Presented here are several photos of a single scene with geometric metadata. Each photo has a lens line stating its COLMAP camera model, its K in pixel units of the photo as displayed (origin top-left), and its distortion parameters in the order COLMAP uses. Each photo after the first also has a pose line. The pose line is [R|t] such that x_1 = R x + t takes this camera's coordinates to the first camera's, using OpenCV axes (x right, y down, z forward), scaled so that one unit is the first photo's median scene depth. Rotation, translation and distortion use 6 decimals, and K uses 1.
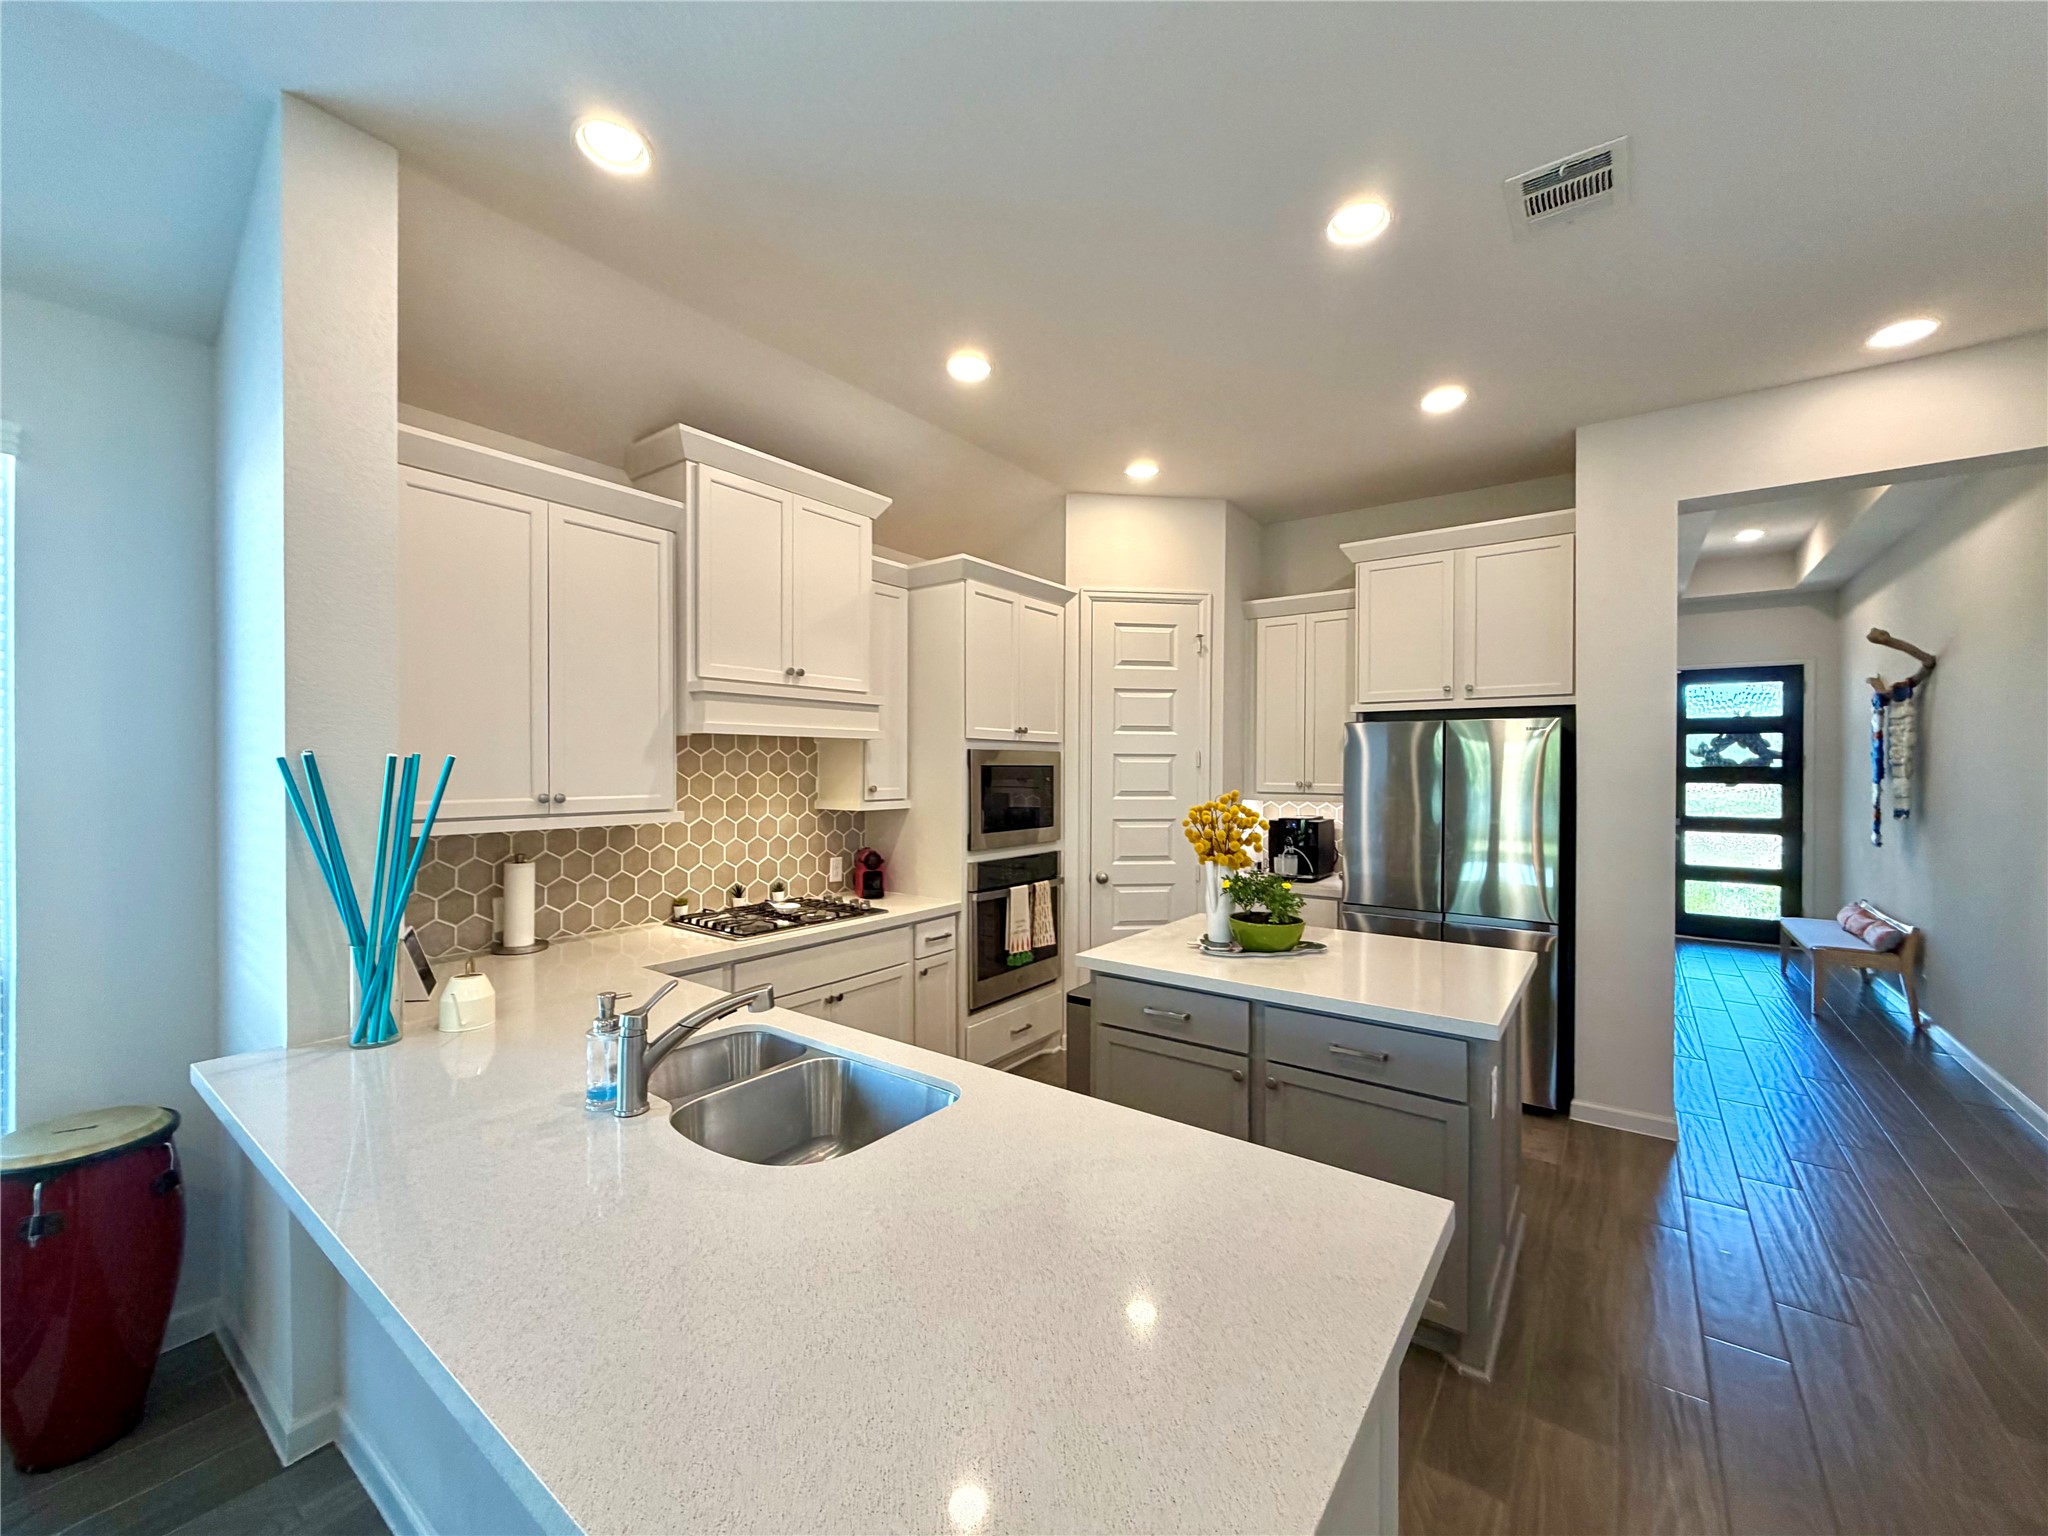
lens RADIAL K [[821.3, 0, 1014.3], [0, 821.3, 775.9], [0, 0, 1]] dist [0.001828, 0.000460]
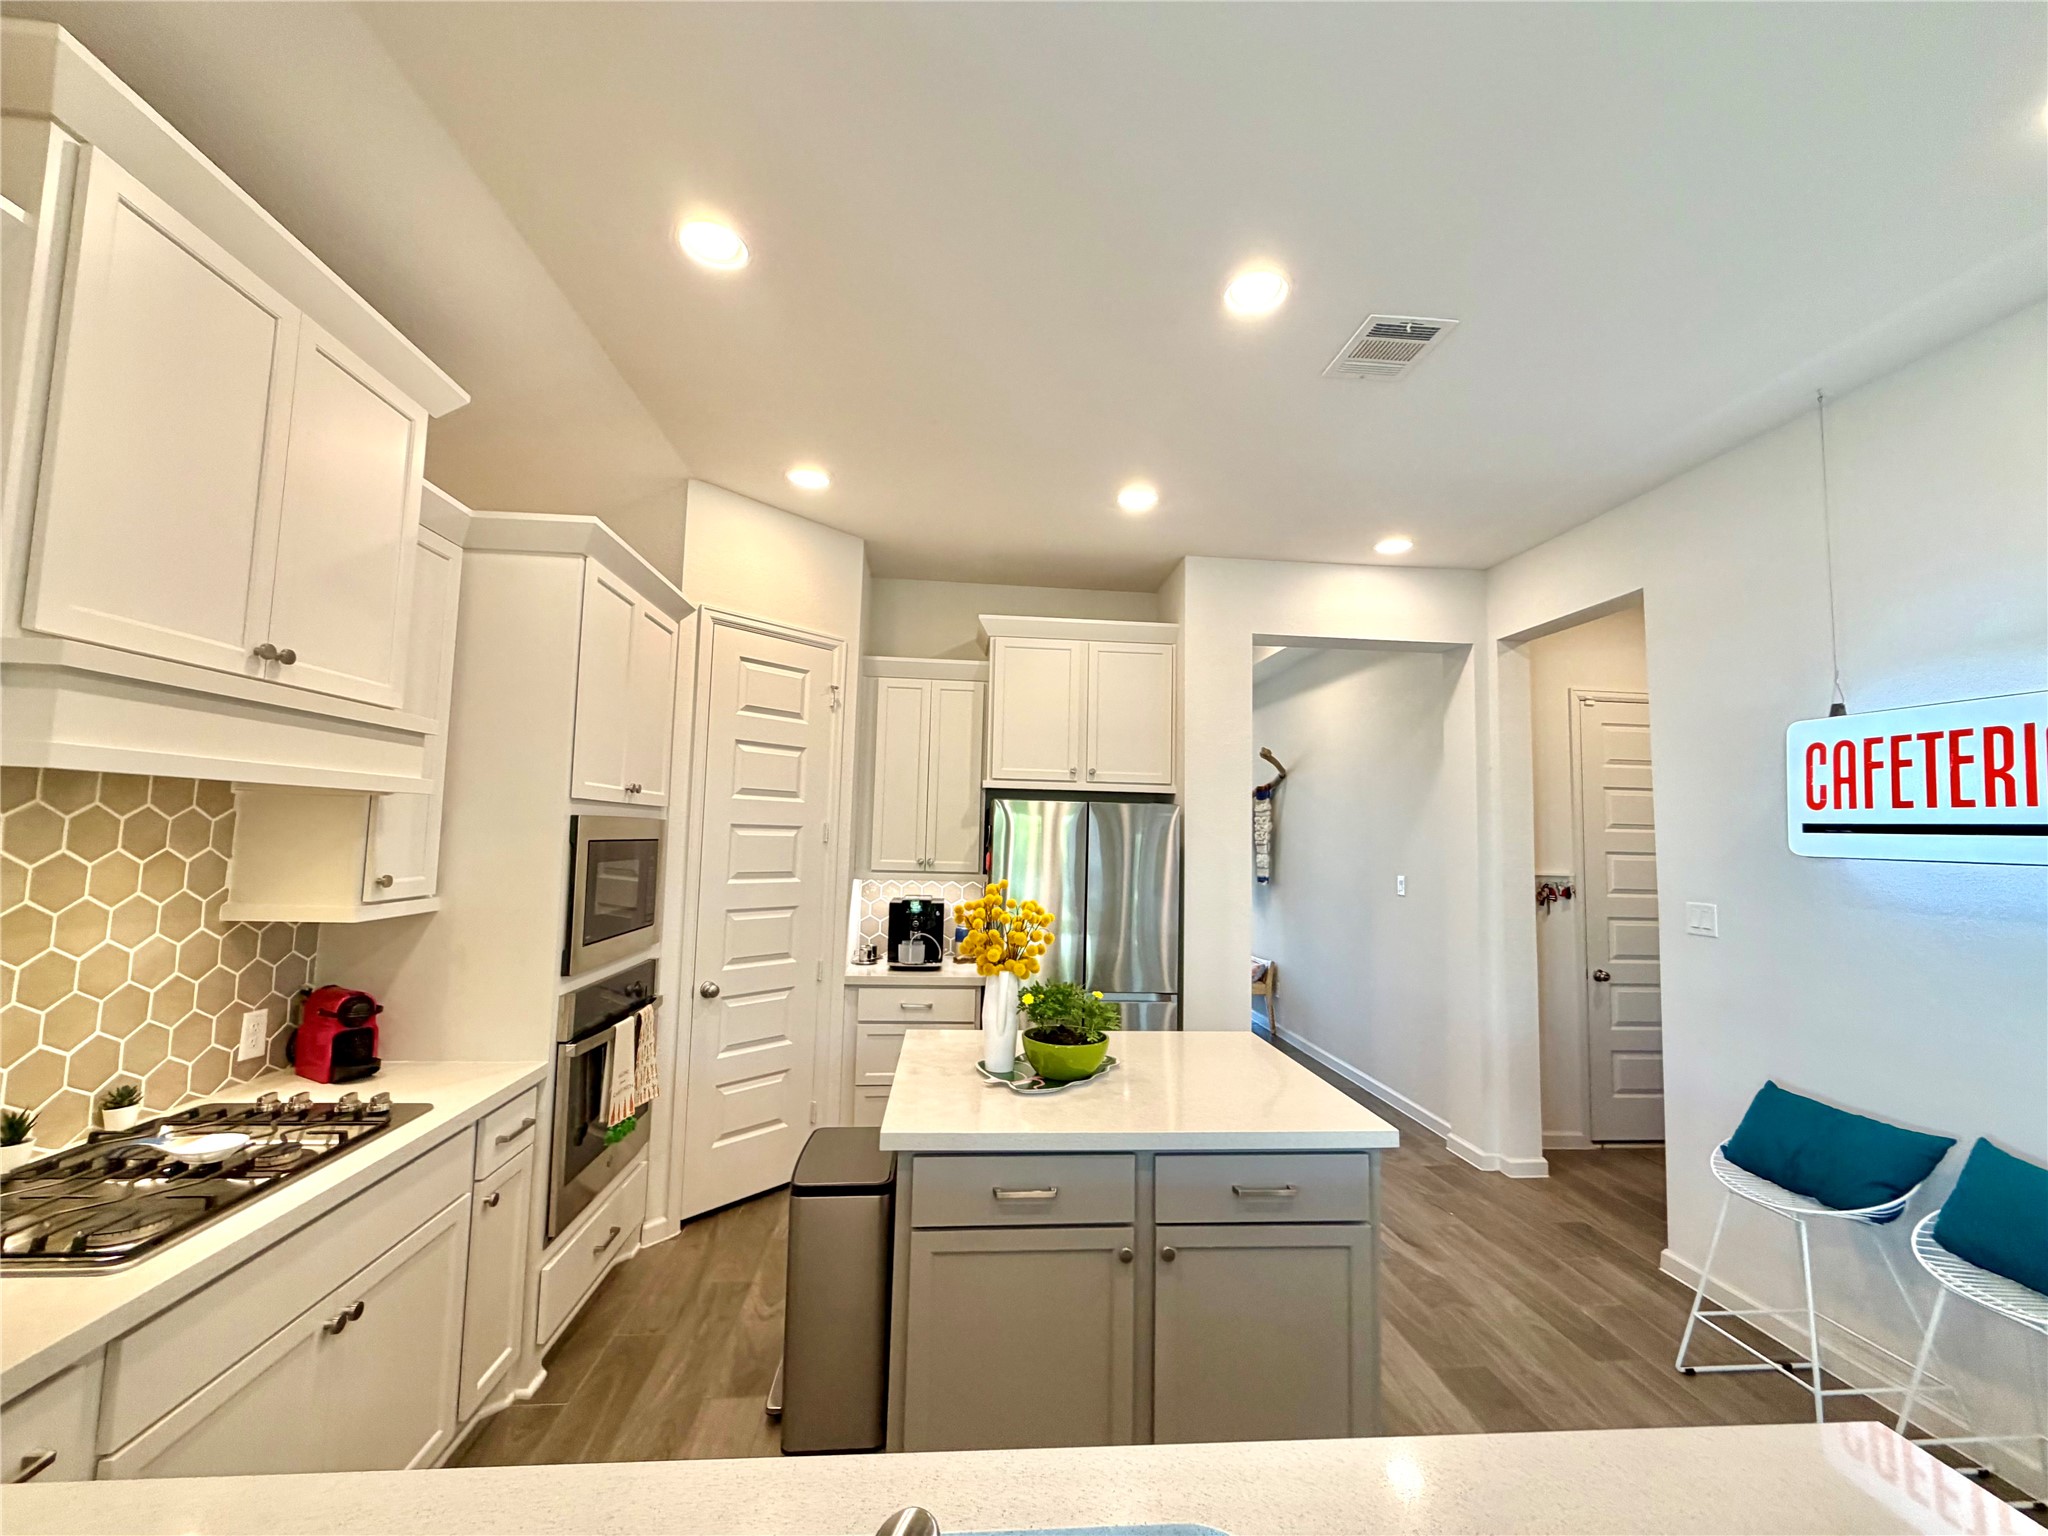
lens RADIAL K [[821.3, 0, 1021.9], [0, 821.3, 771.9], [0, 0, 1]] dist [0.001828, 0.000460]
pose [[0.745235, 0.067080, 0.663419, -0.217236], [-0.014631, 0.996332, -0.084306, -0.016763], [-0.666641, 0.053122, 0.743484, 0.280512]]
